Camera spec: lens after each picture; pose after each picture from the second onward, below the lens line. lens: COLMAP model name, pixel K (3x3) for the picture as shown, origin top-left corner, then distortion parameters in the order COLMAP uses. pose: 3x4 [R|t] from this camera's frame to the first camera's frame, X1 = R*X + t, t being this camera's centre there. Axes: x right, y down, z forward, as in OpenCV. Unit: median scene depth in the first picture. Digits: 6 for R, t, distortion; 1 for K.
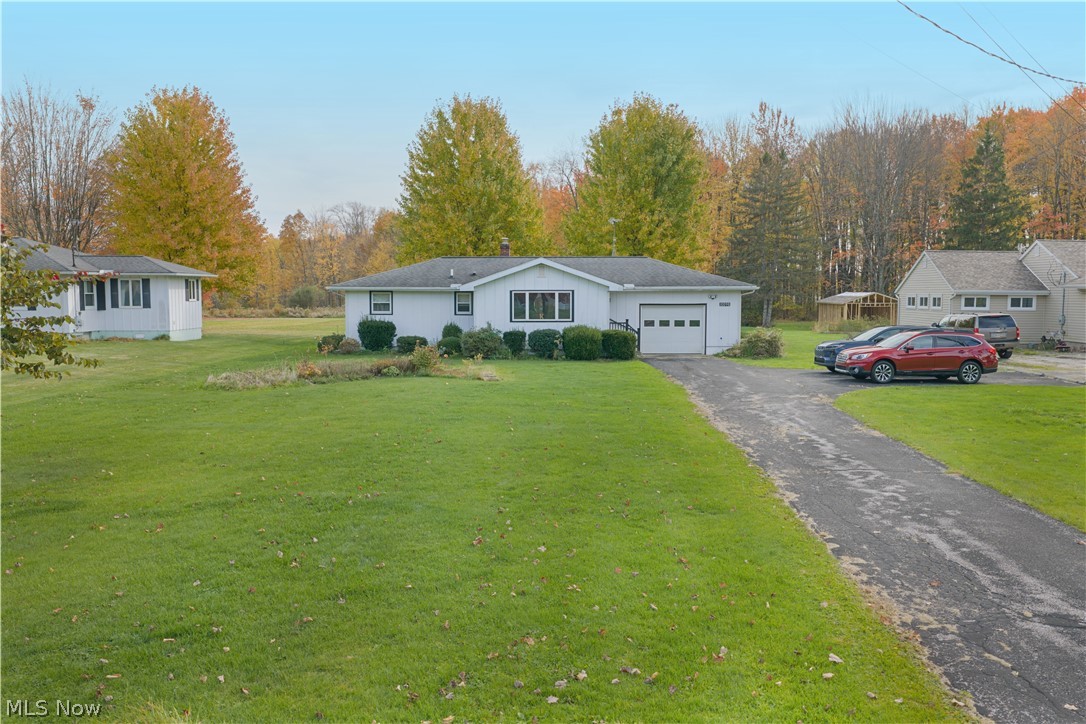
lens RADIAL K [[904.7, 0, 543.0], [0, 904.7, 362.0], [0, 0, 1]] dist [-0.004496, -0.007928]
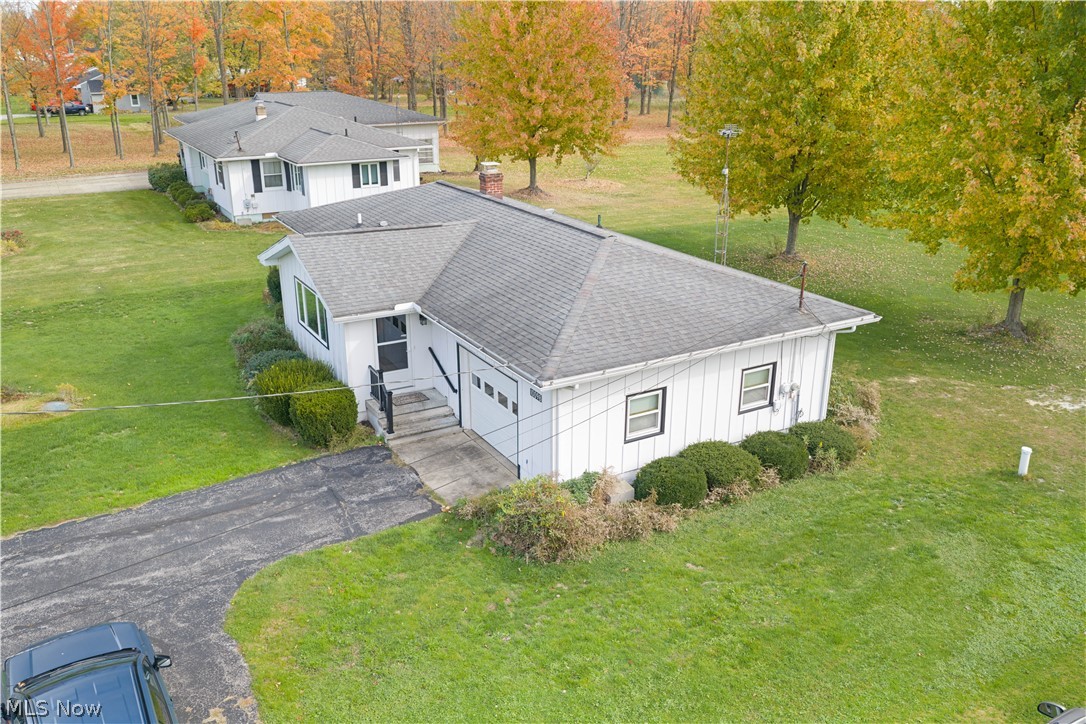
lens RADIAL K [[904.7, 0, 543.0], [0, 904.7, 362.0], [0, 0, 1]] dist [-0.004496, -0.007928]
pose [[0.511211, 0.292933, -0.807994, 0.532872], [-0.073897, 0.951623, 0.298250, -0.203328], [0.856272, -0.092761, 0.508127, 0.744980]]
